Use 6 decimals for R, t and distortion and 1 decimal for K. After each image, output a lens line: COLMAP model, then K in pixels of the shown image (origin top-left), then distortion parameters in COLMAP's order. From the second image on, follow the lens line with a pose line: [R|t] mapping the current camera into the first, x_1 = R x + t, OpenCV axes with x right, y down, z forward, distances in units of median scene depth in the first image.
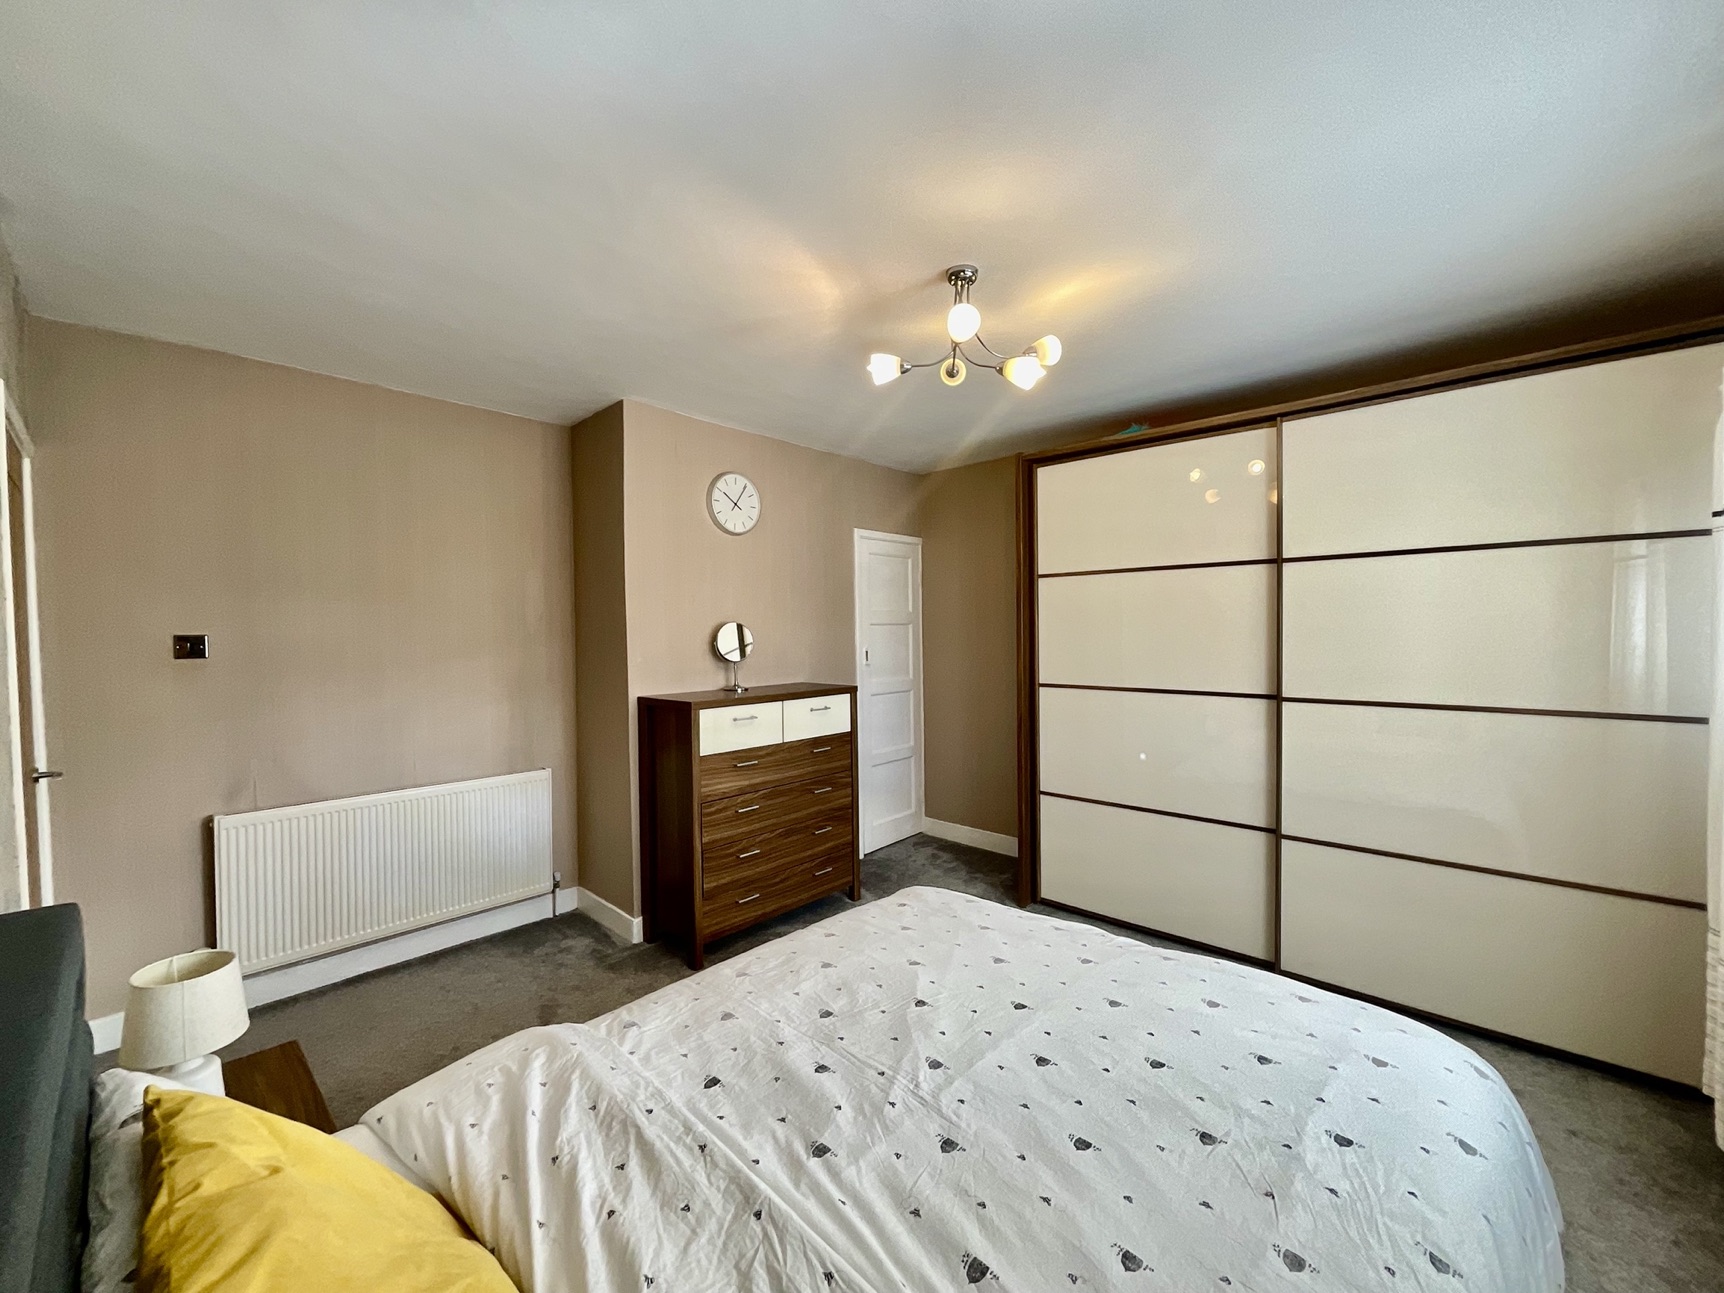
lens RADIAL K [[696.2, 0, 862.0], [0, 696.2, 646.5], [0, 0, 1]] dist [-0.000727, 0.000298]
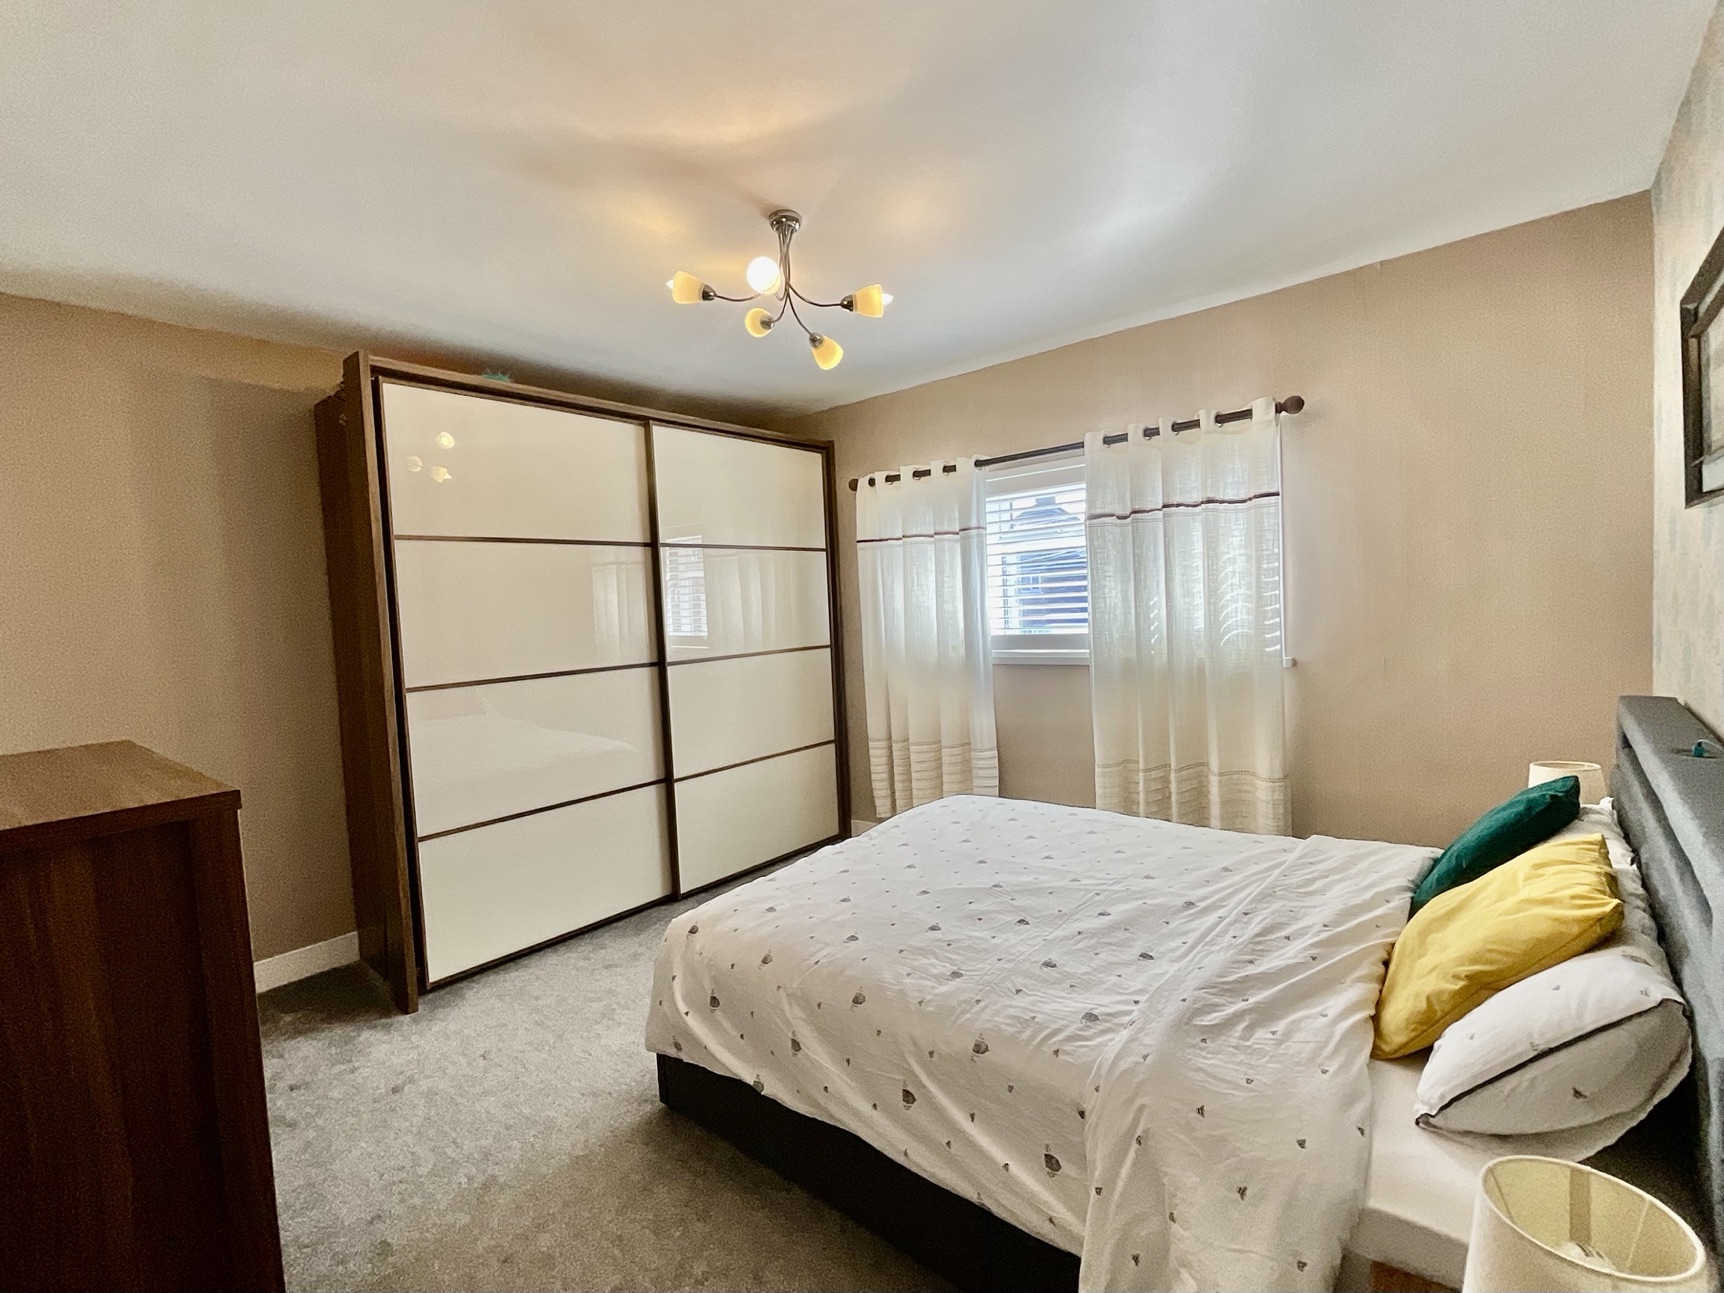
lens RADIAL K [[783.5, 0, 865.2], [0, 783.5, 626.7], [0, 0, 1]] dist [0.017274, -0.000255]
pose [[-0.051116, -0.021804, 0.998455, -1.471376], [0.067741, 0.997383, 0.025249, 0.009576], [-0.996393, 0.068927, -0.049505, 1.469109]]
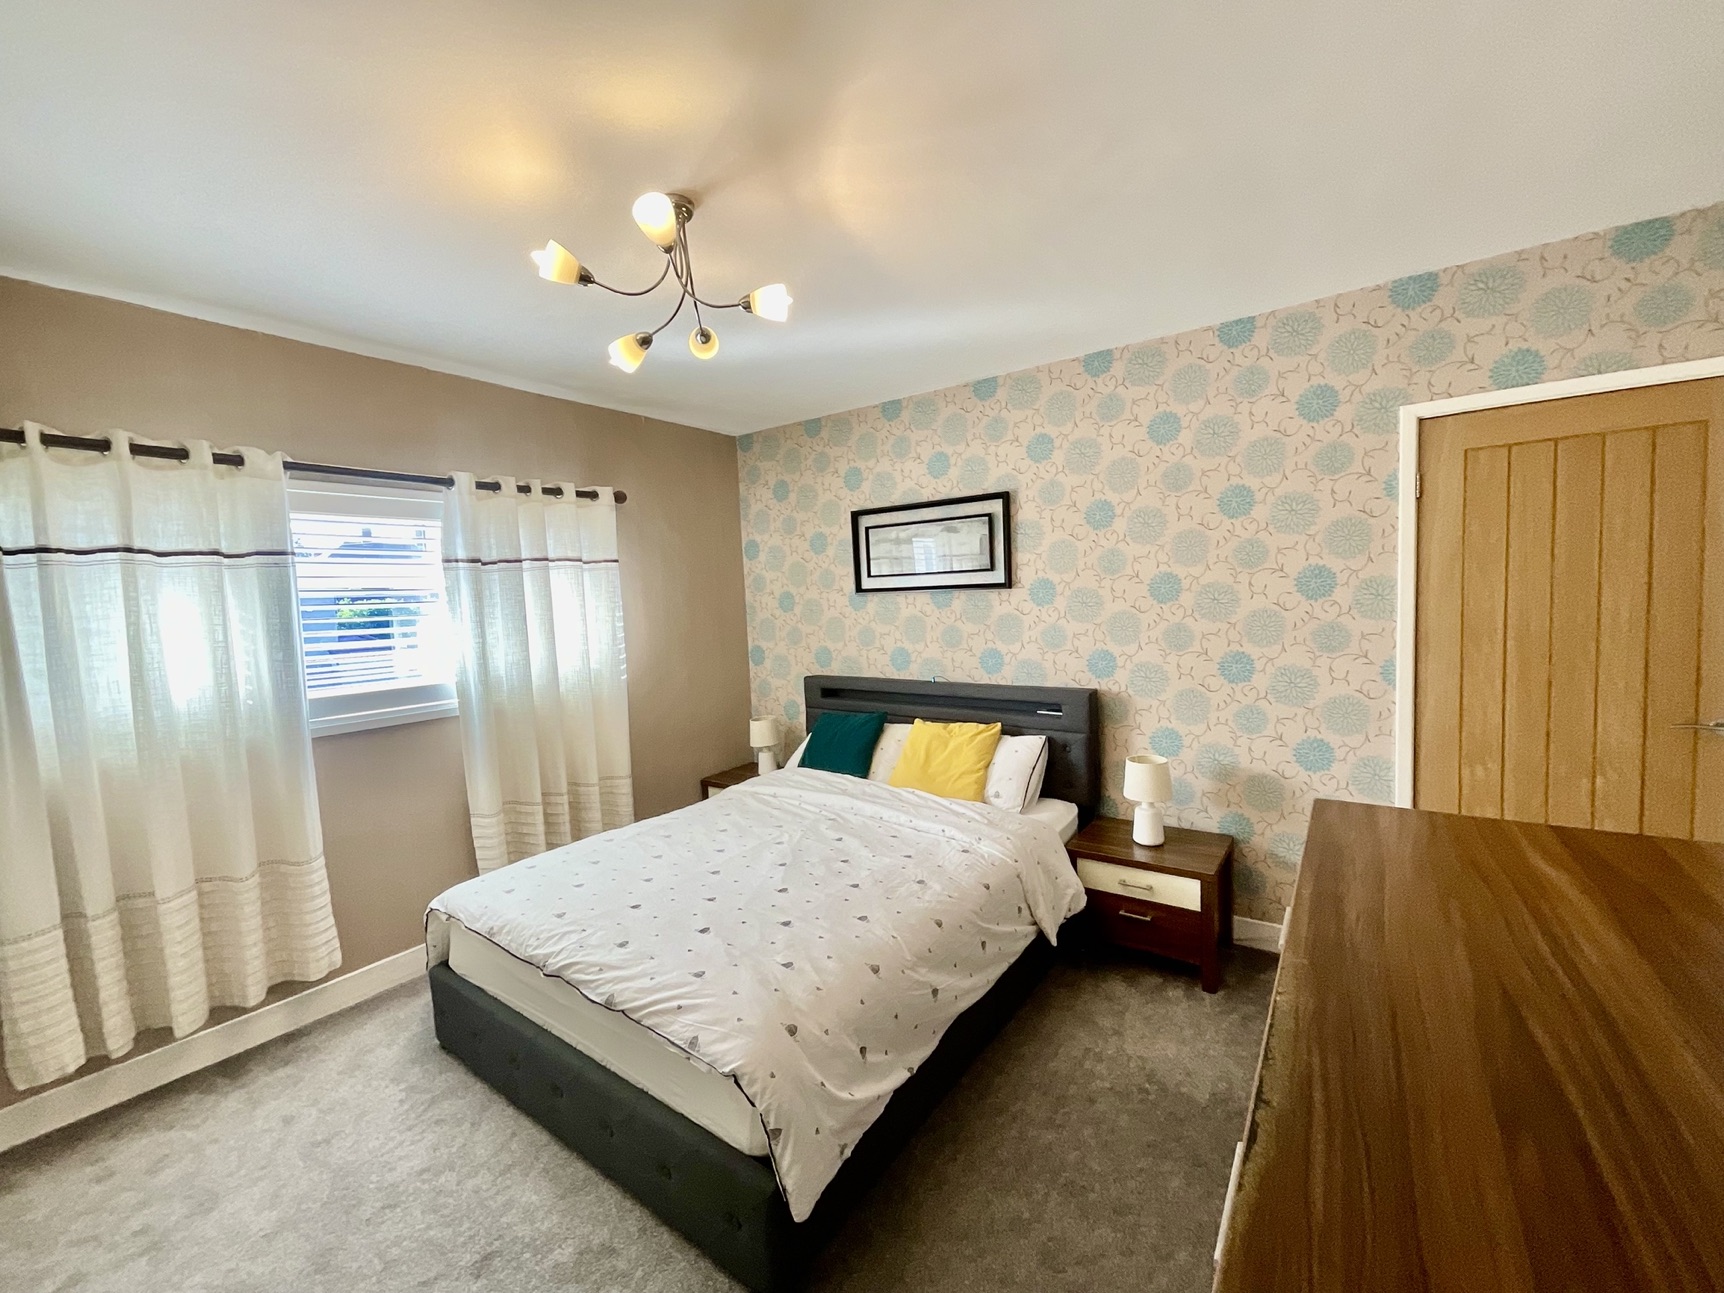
lens RADIAL K [[684.0, 0, 862.0], [0, 684.0, 646.5], [0, 0, 1]] dist [-0.025710, 0.000196]
pose [[-0.991151, 0.061060, -0.117862, 0.067999], [0.052130, 0.995635, 0.077416, -0.062484], [0.122074, 0.070586, -0.990008, 2.814378]]
